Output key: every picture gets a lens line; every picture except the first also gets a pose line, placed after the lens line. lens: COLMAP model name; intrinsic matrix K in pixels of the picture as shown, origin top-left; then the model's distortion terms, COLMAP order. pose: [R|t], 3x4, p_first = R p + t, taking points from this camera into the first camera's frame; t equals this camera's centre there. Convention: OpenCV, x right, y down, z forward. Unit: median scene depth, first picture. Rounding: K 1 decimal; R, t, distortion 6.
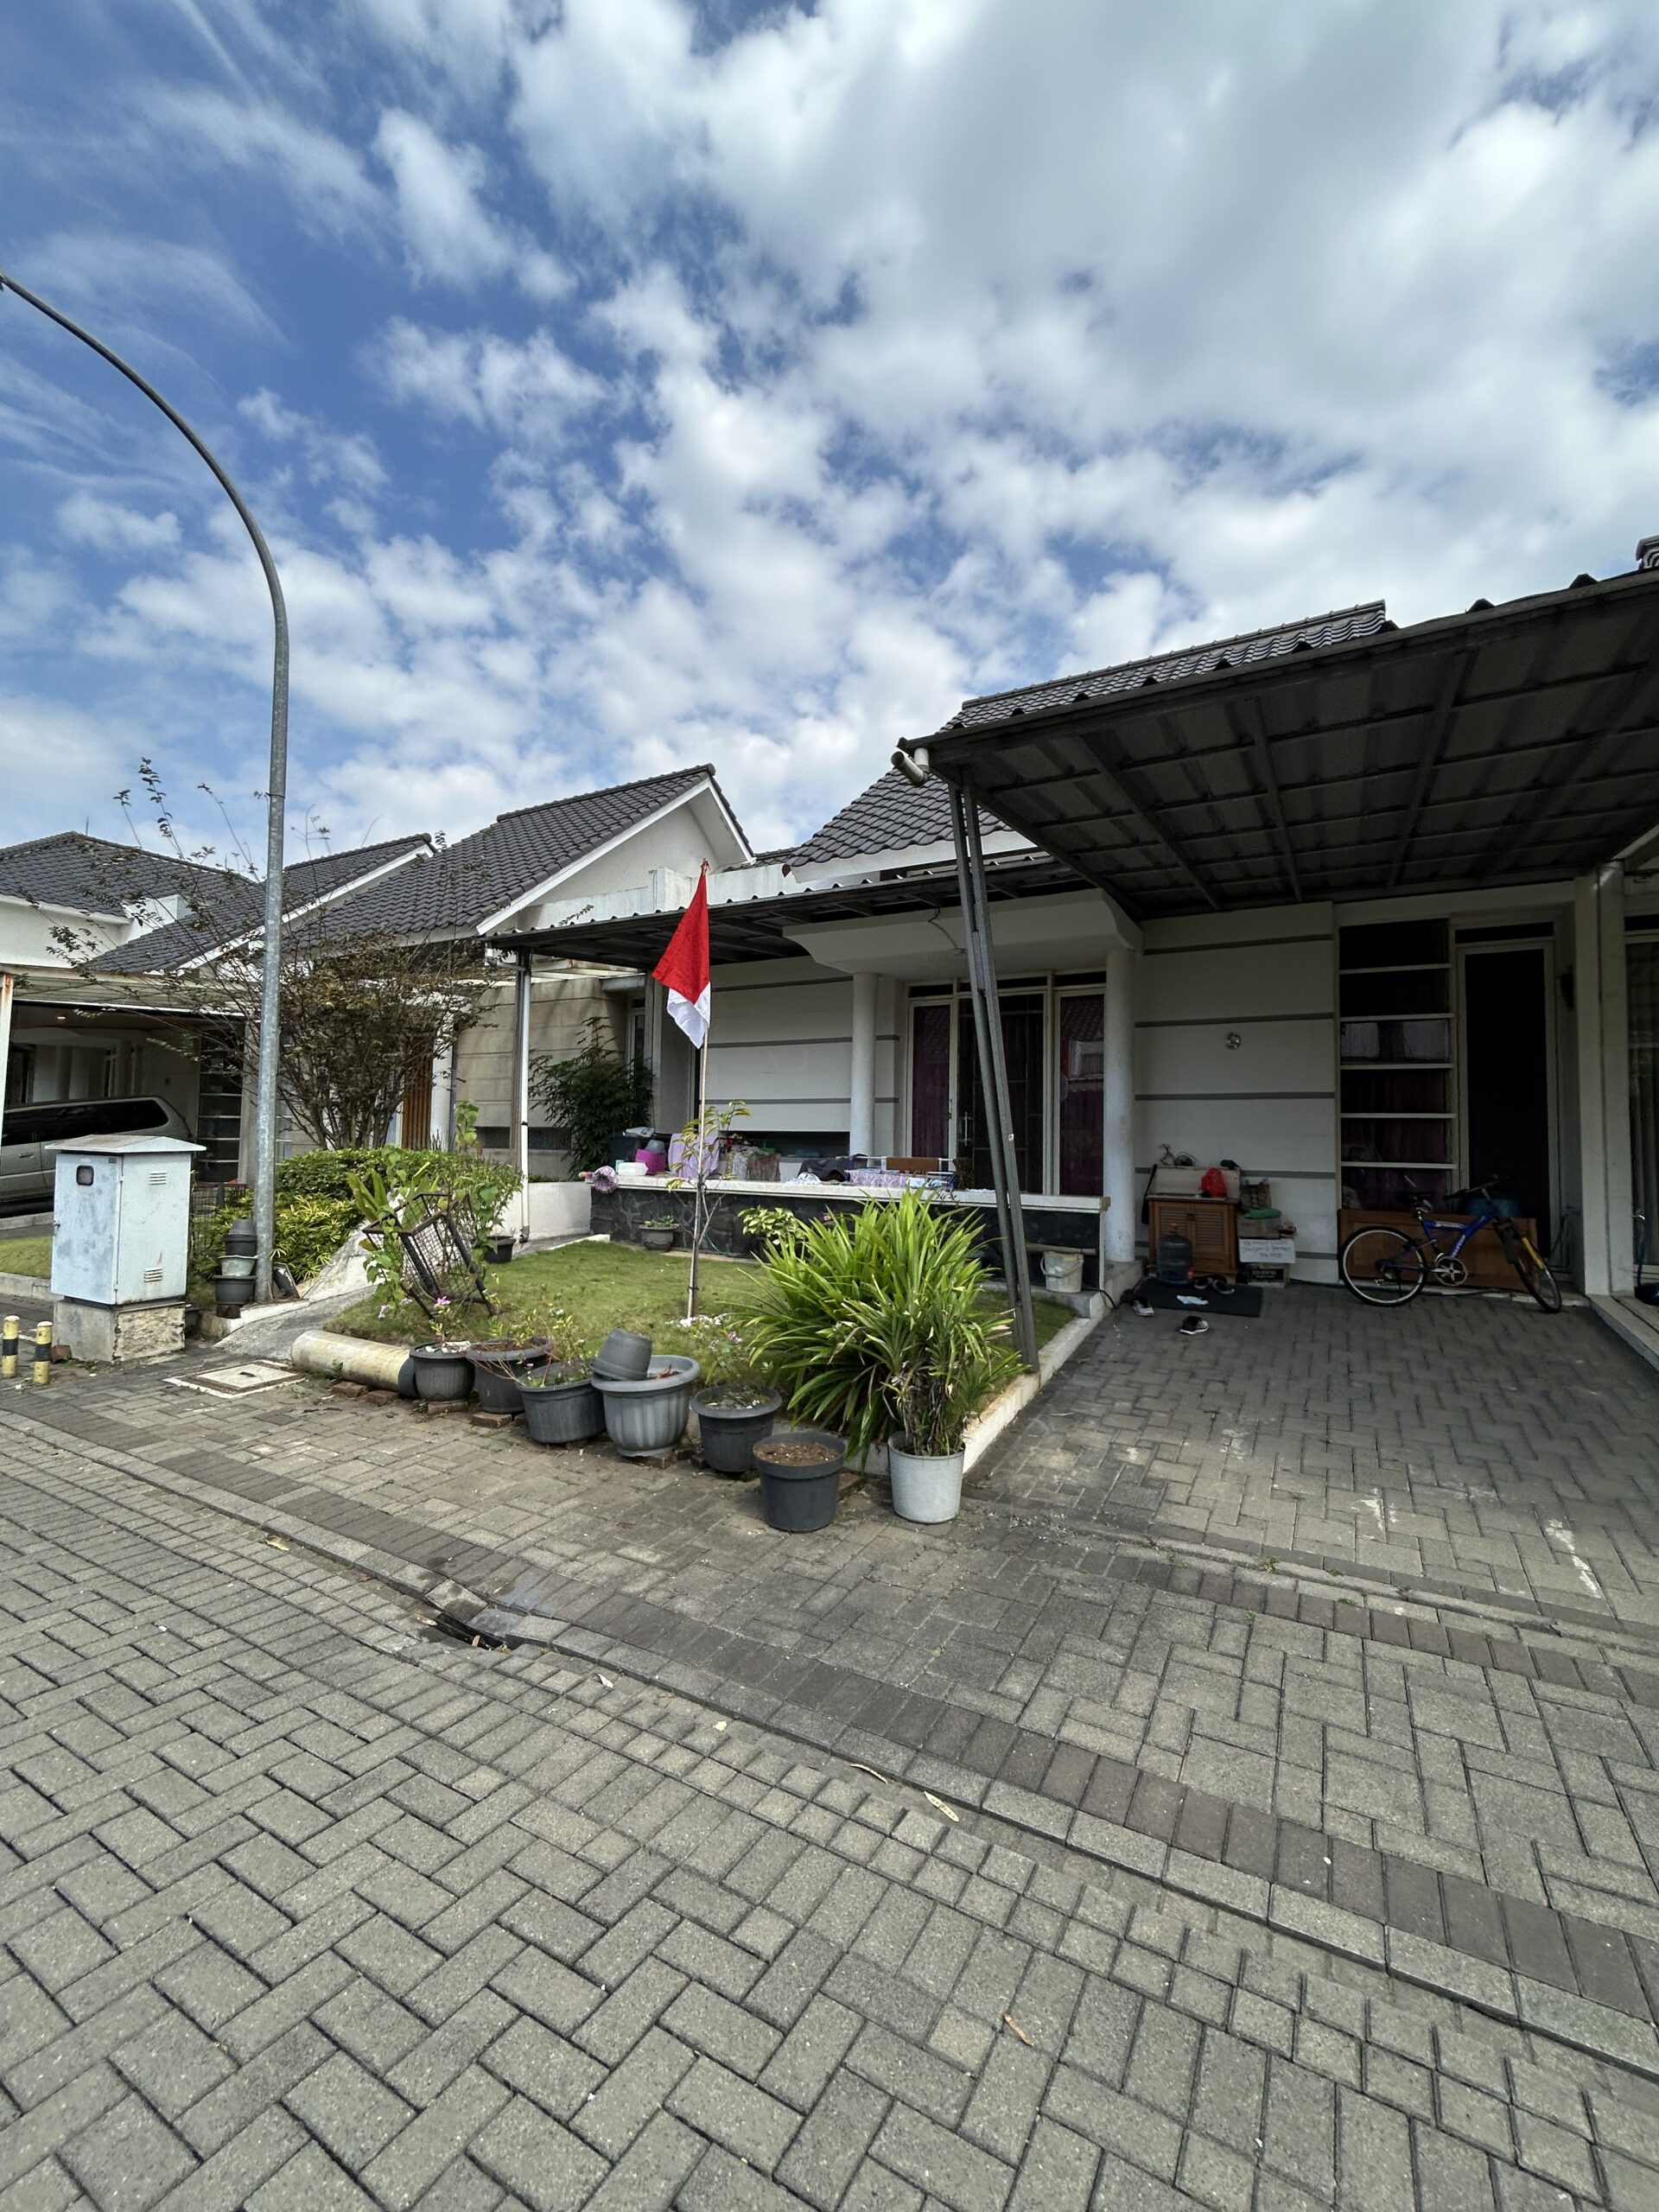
lens RADIAL K [[890.1, 0, 829.5], [0, 890.1, 1106.0], [0, 0, 1]] dist [-0.012080, 0.008264]
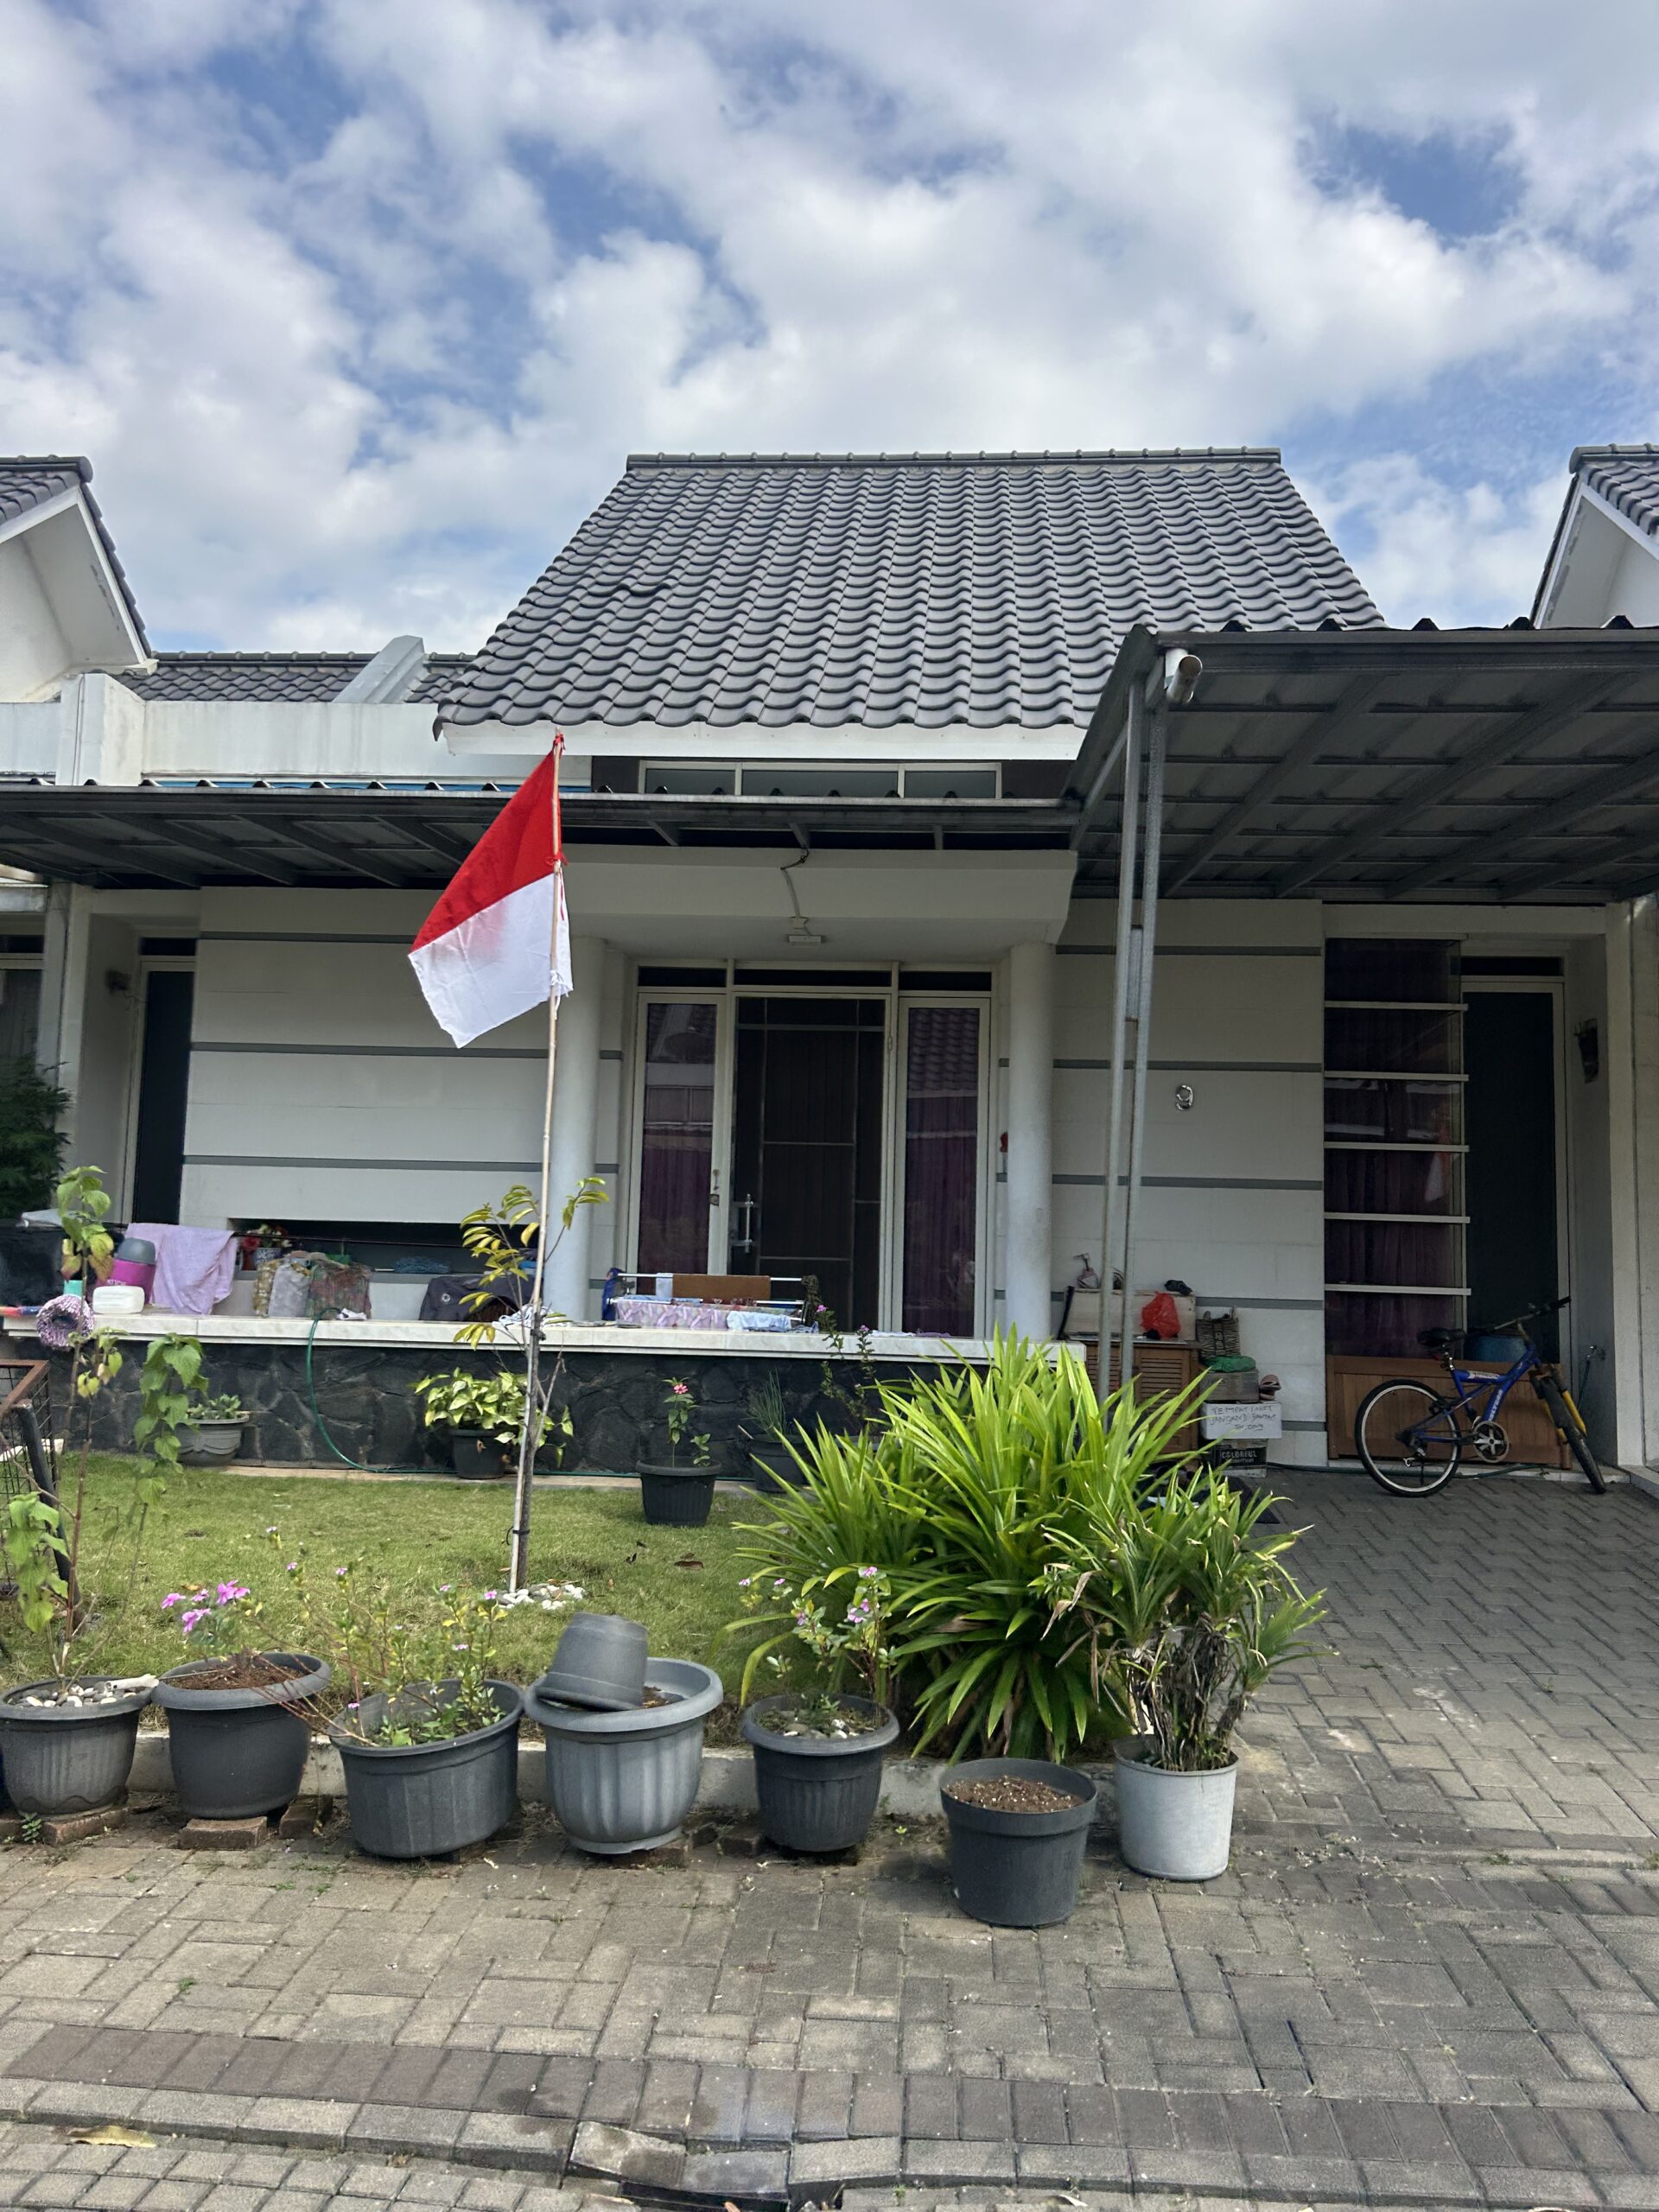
lens RADIAL K [[1647.2, 0, 835.2], [0, 1647.2, 1104.1], [0, 0, 1]] dist [0.049079, -0.049515]
pose [[0.903137, 0.044703, 0.427019, -0.490088], [-0.029391, 0.998669, -0.042386, -0.015595], [-0.428346, 0.025730, 0.903248, 0.026661]]
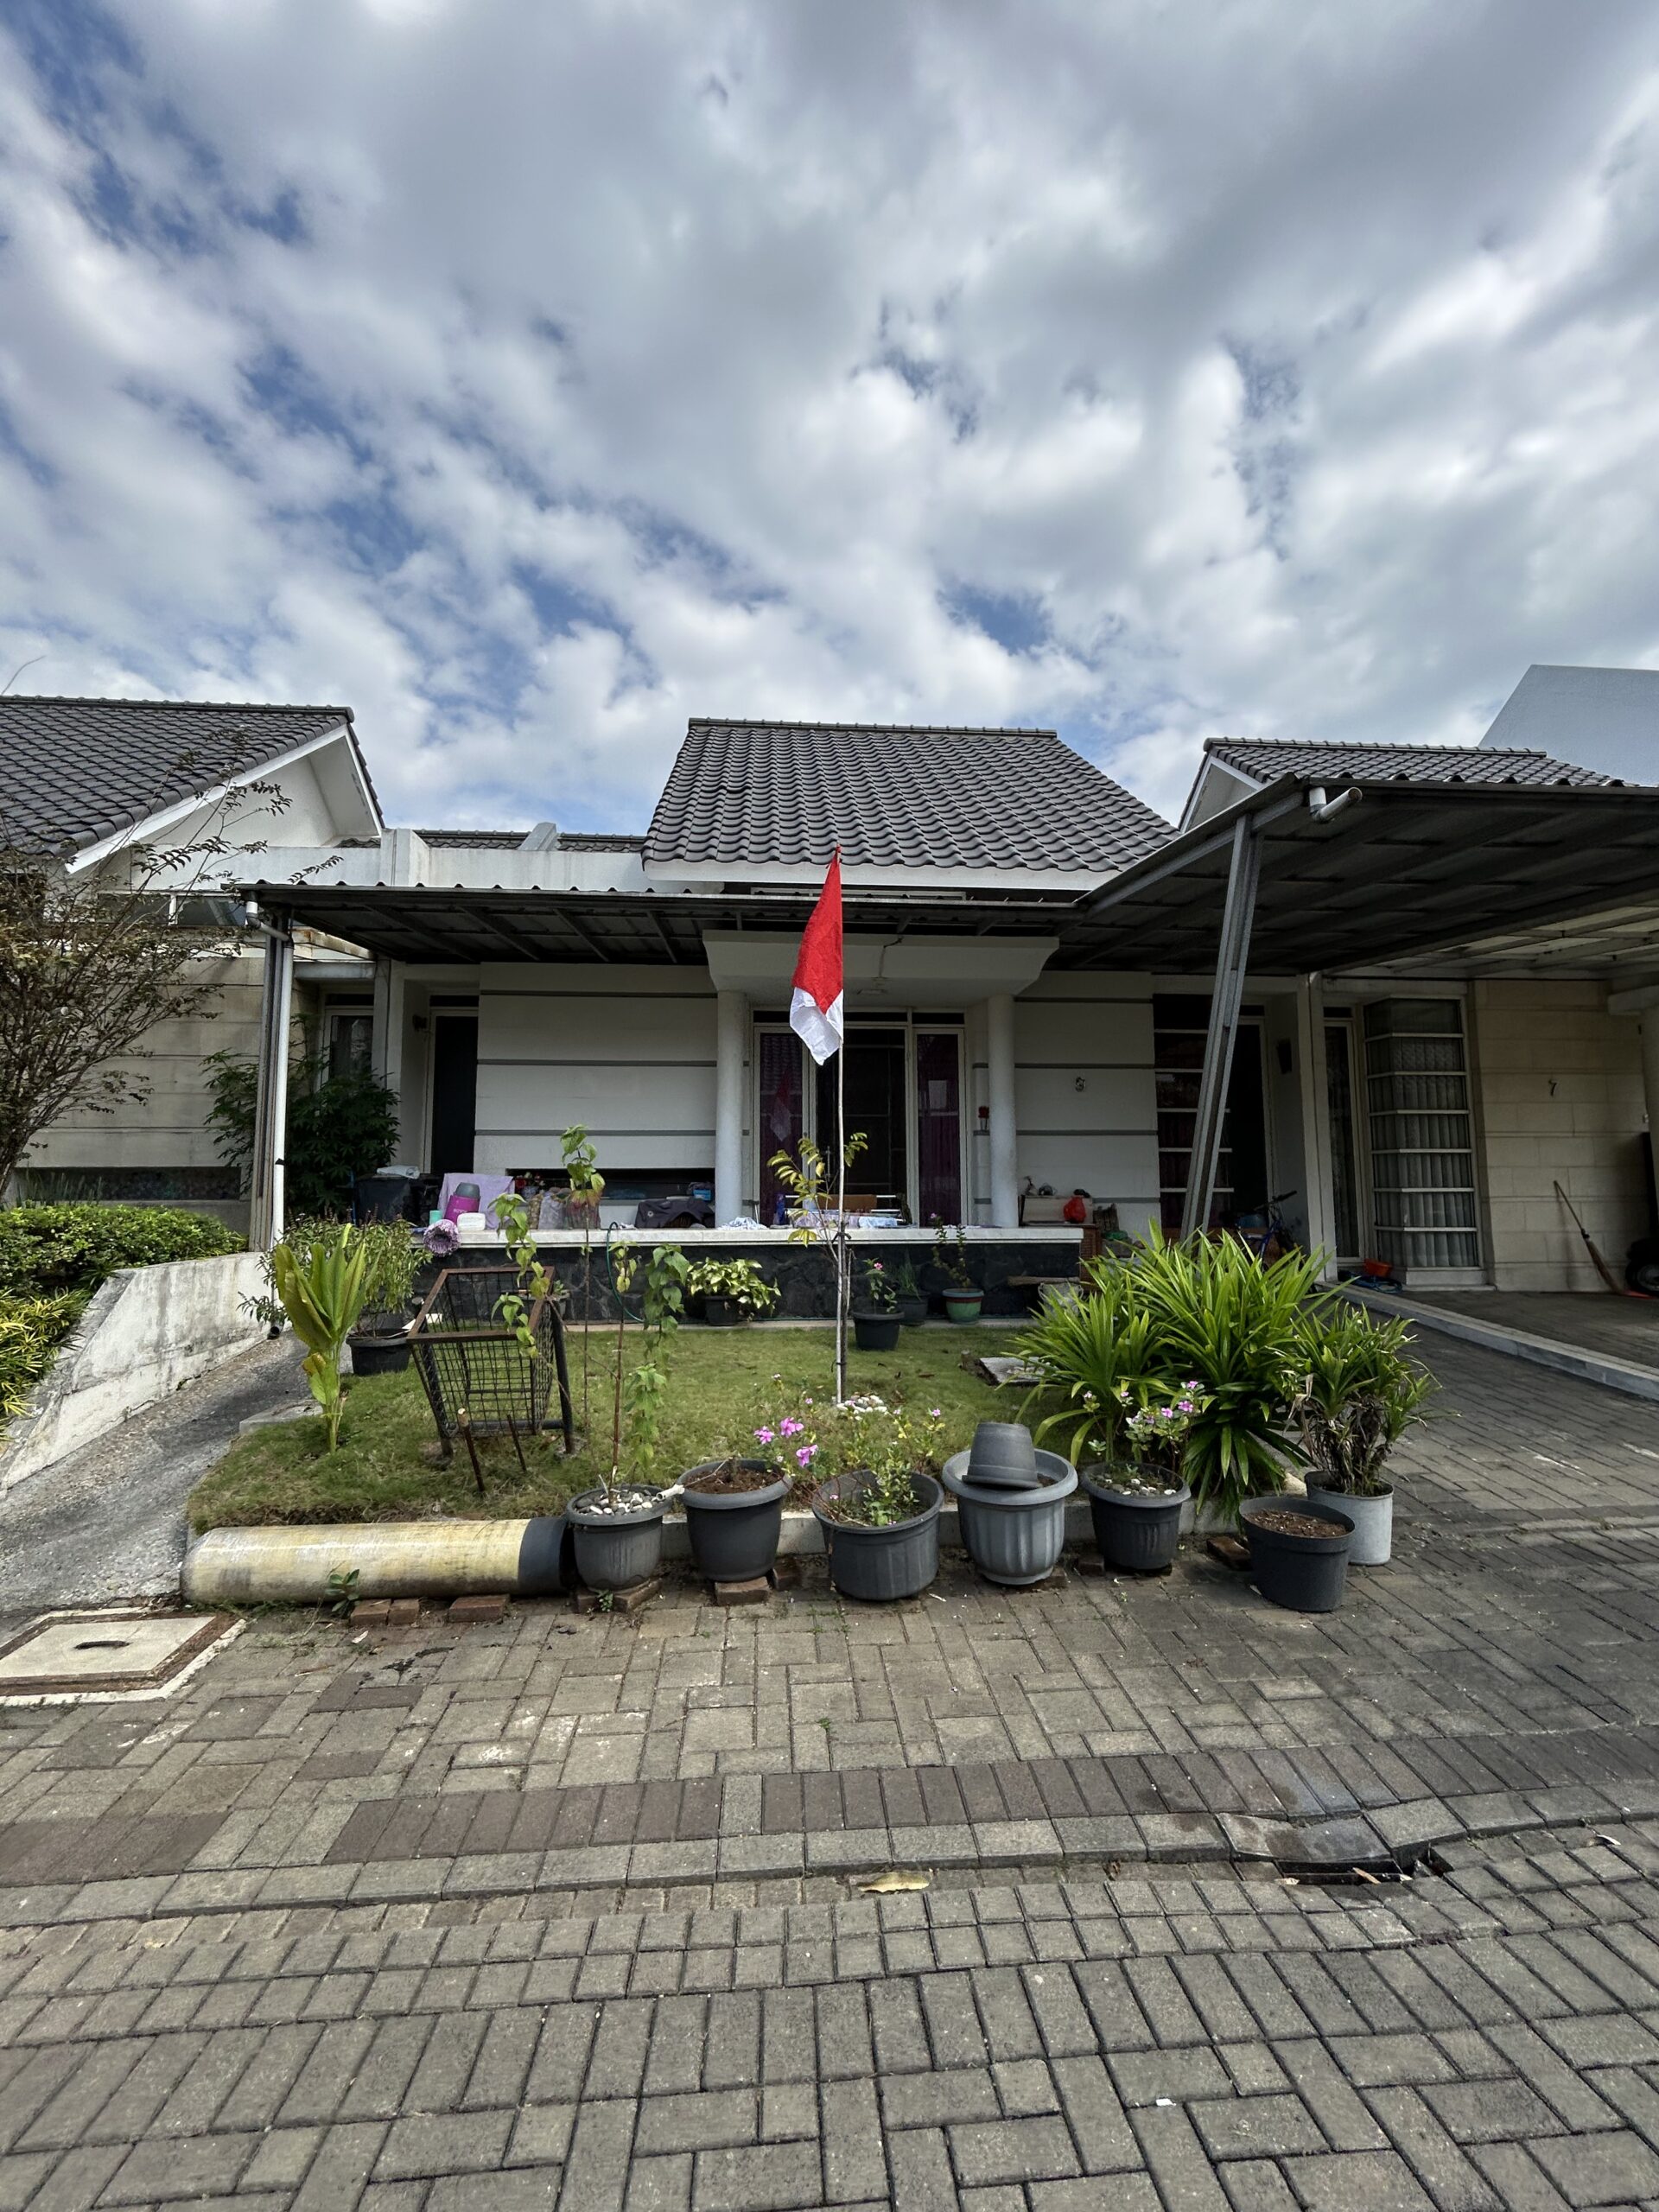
lens RADIAL K [[891.2, 0, 840.7], [0, 891.2, 1104.2], [0, 0, 1]] dist [0.001256, 0.000271]
pose [[0.832909, 0.028050, 0.552699, -0.717065], [-0.005643, 0.999093, -0.042200, 0.003809], [-0.553382, 0.032030, 0.832312, 0.371217]]
